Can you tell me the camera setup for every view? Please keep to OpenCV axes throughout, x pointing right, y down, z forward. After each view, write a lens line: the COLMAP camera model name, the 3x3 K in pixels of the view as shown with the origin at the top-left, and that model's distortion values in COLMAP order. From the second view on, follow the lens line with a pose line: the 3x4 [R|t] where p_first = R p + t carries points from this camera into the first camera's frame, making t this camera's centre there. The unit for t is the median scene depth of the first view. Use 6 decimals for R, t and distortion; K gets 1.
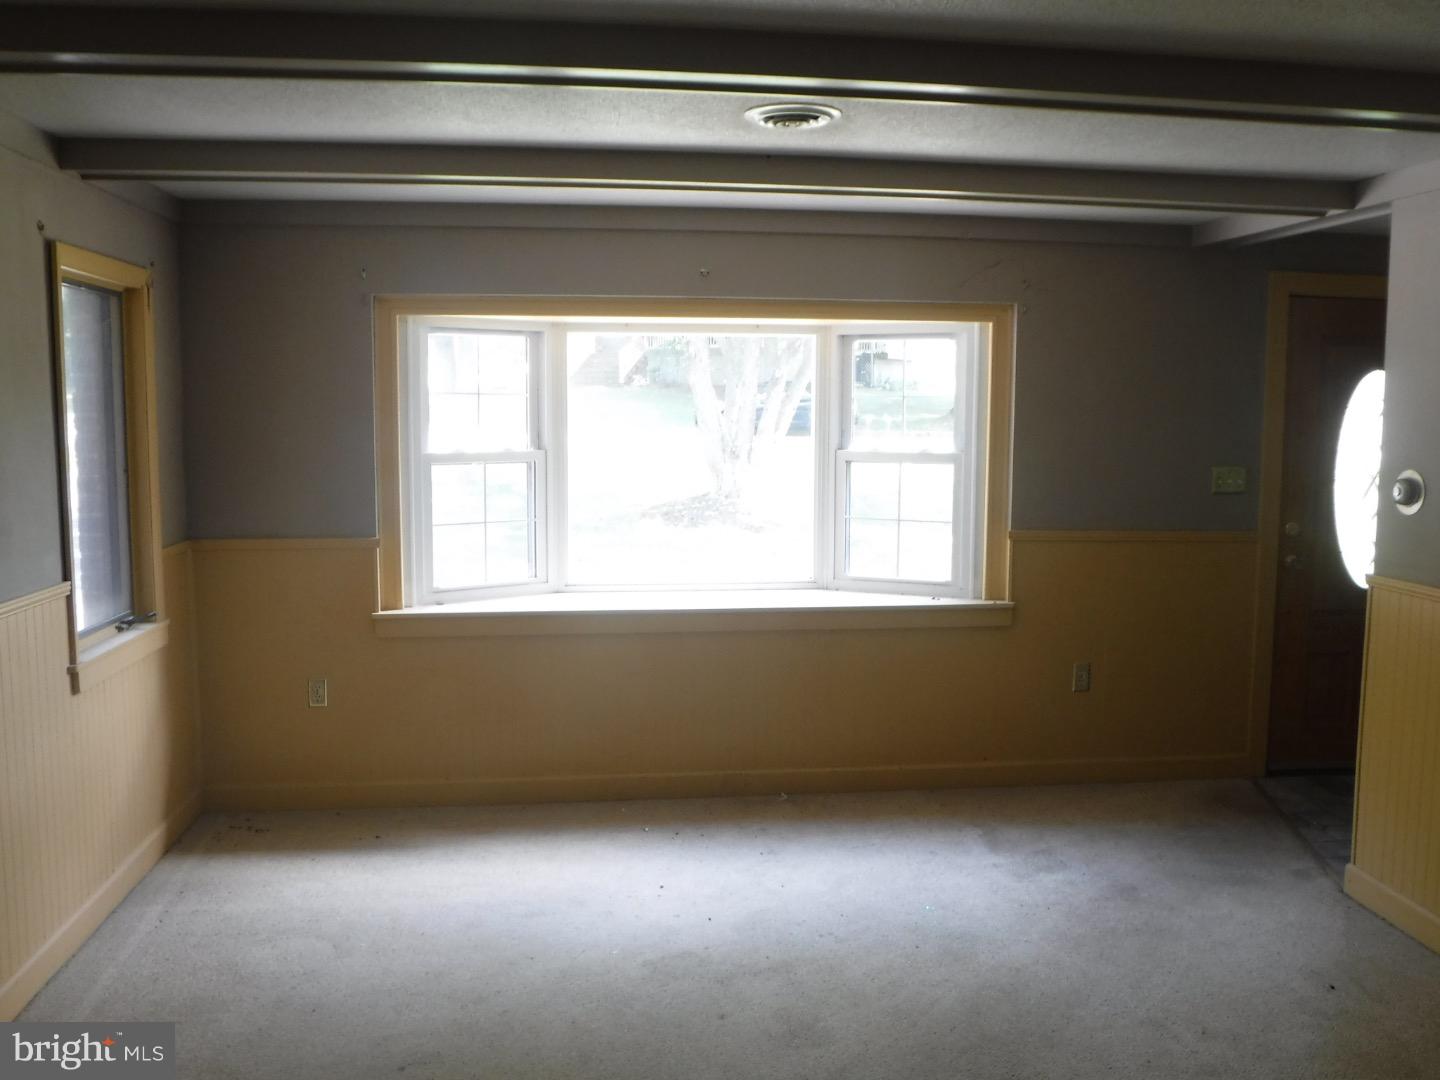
lens RADIAL K [[1217.0, 0, 718.1], [0, 1217.0, 519.7], [0, 0, 1]] dist [-0.053384, -0.005745]
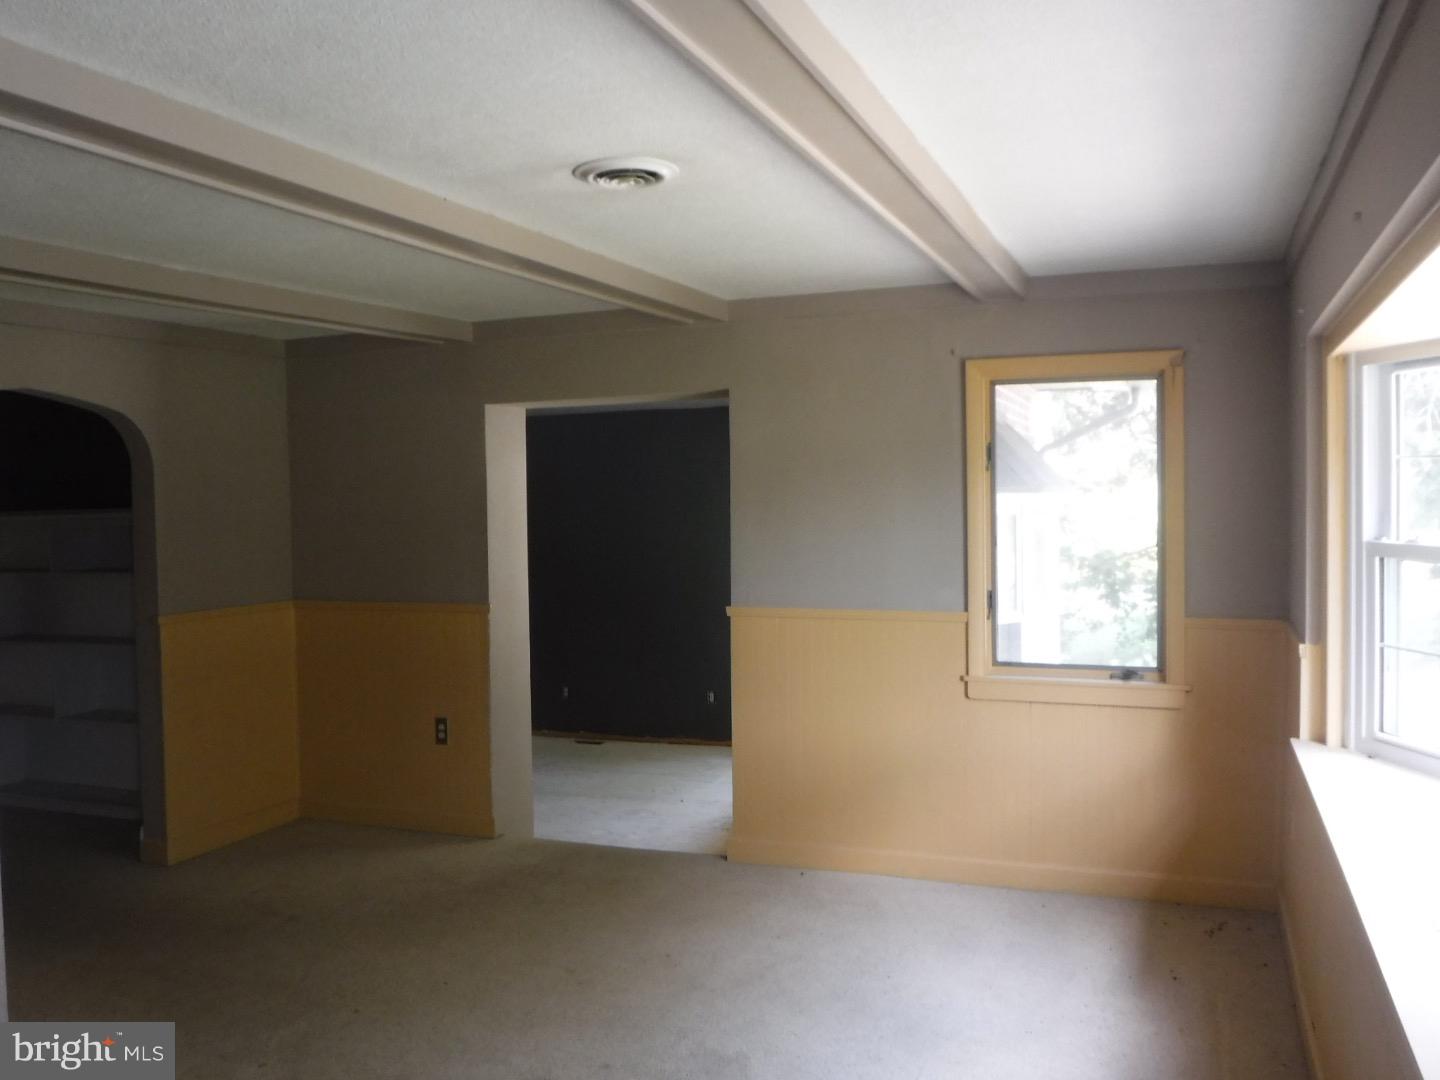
lens RADIAL K [[1217.0, 0, 718.1], [0, 1217.0, 519.7], [0, 0, 1]] dist [-0.053384, -0.005745]
pose [[-0.469129, 0.013373, -0.883029, 0.778386], [-0.074053, 0.995768, 0.054423, -0.103272], [0.880020, 0.090922, -0.466153, 1.380457]]
